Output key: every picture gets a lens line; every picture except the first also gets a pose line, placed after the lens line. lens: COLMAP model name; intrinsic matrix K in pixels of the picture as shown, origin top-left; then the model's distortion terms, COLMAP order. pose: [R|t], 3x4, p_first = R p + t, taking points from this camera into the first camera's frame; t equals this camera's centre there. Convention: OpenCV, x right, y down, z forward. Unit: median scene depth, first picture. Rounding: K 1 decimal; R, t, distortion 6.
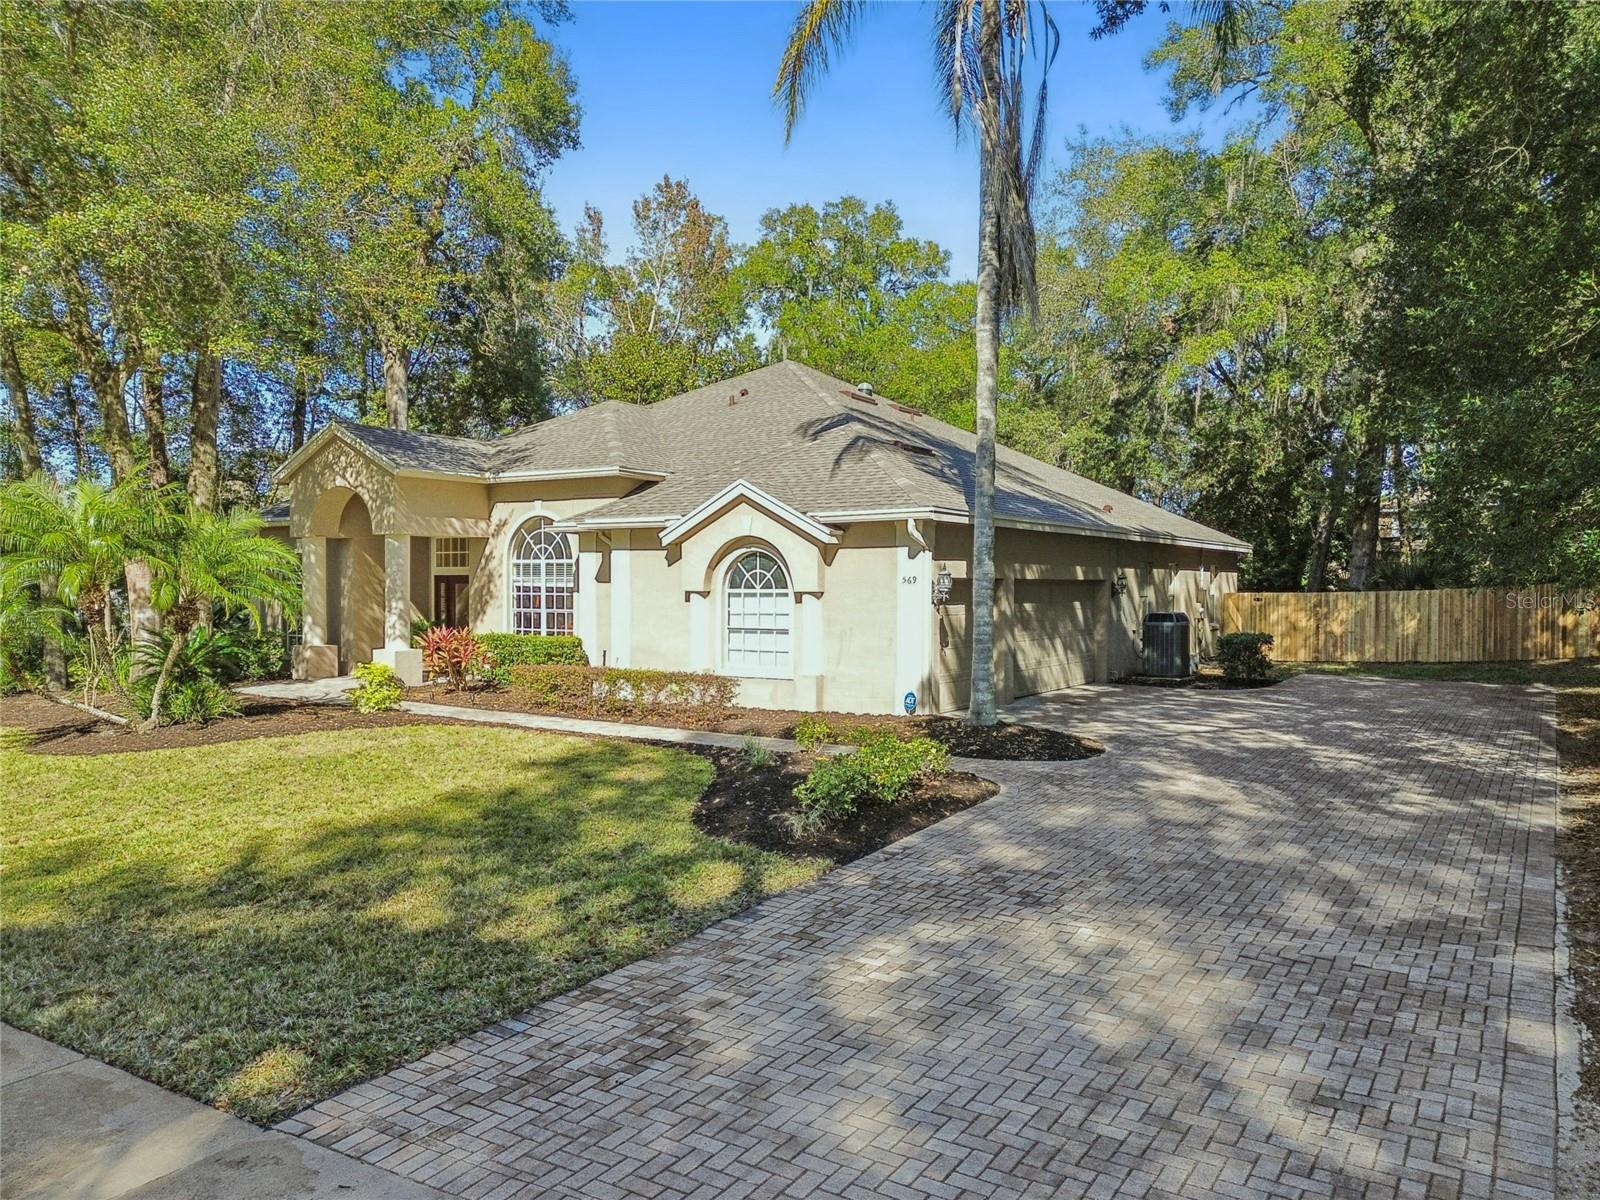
lens RADIAL K [[1141.5, 0, 797.1], [0, 1141.5, 606.0], [0, 0, 1]] dist [0.039022, -0.000564]
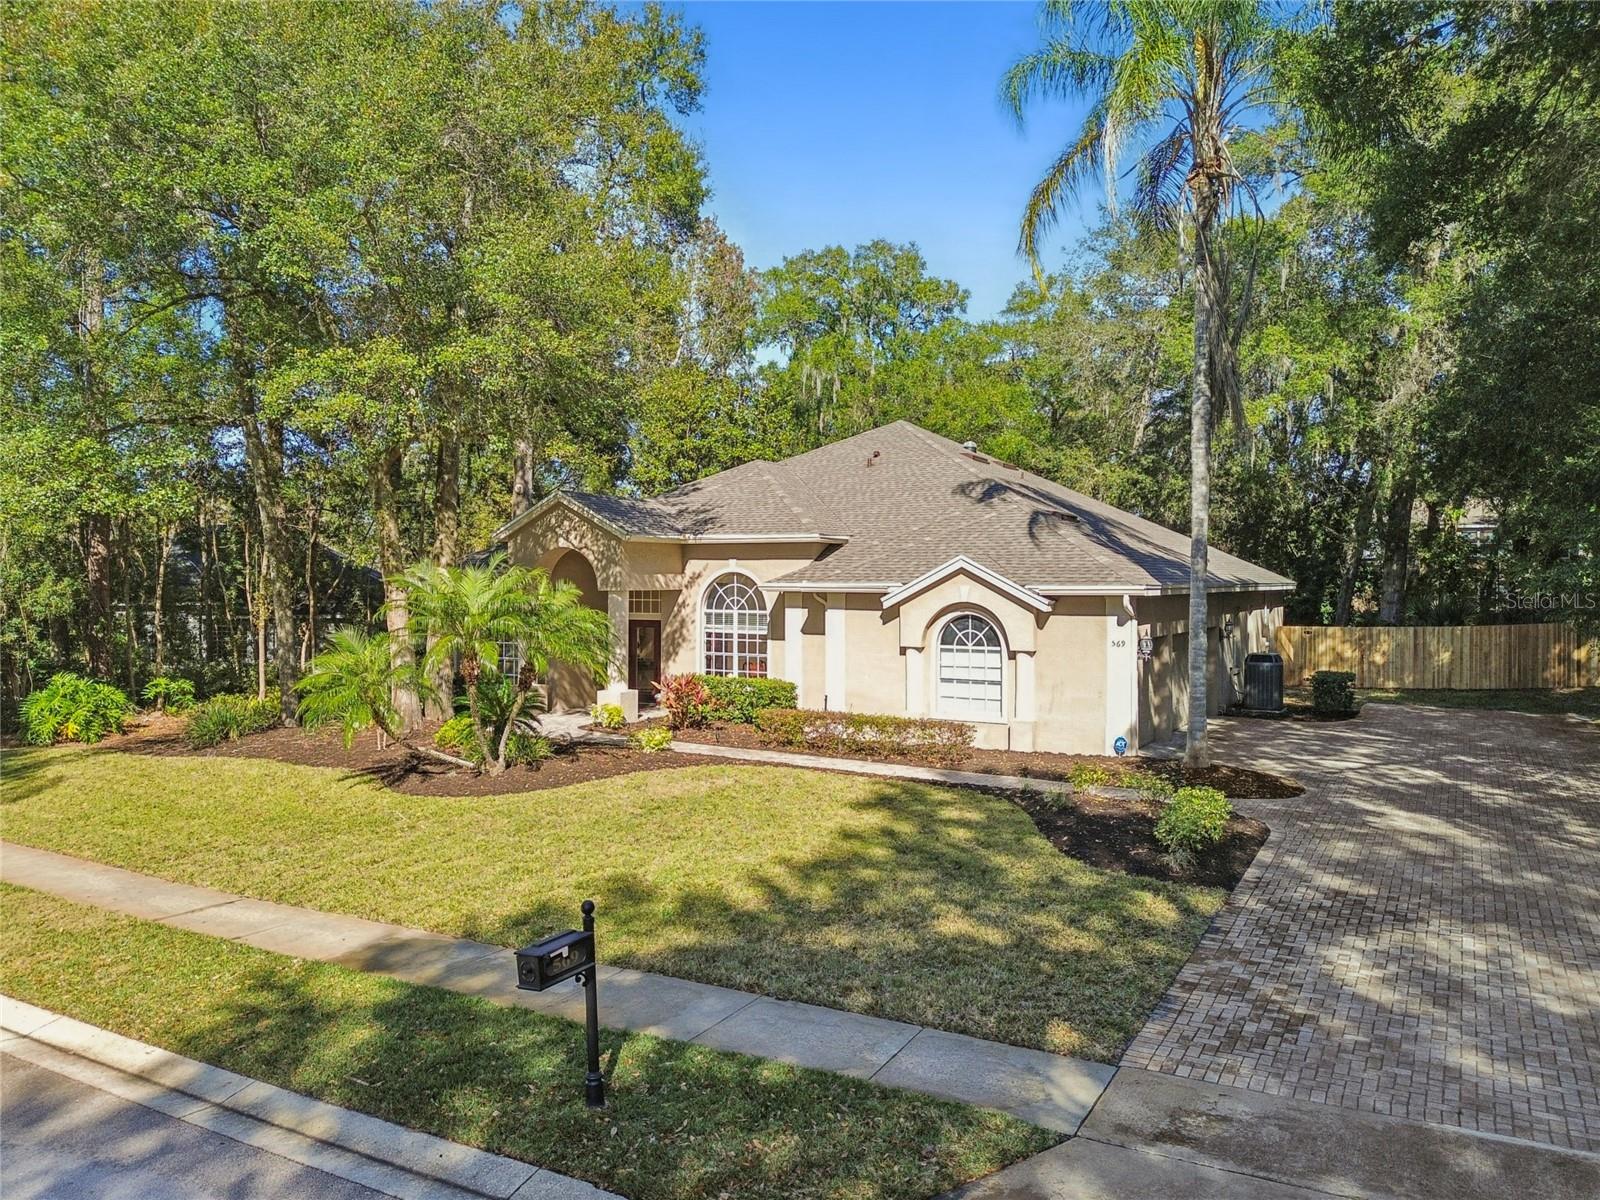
lens RADIAL K [[1129.0, 0, 800.0], [0, 1129.0, 600.0], [0, 0, 1]] dist [0.019834, -0.002883]
pose [[0.998997, 0.000204, 0.044768, -0.221206], [-0.000002, 0.999990, -0.004511, -0.048334], [-0.044769, 0.004507, 0.998987, -0.139221]]
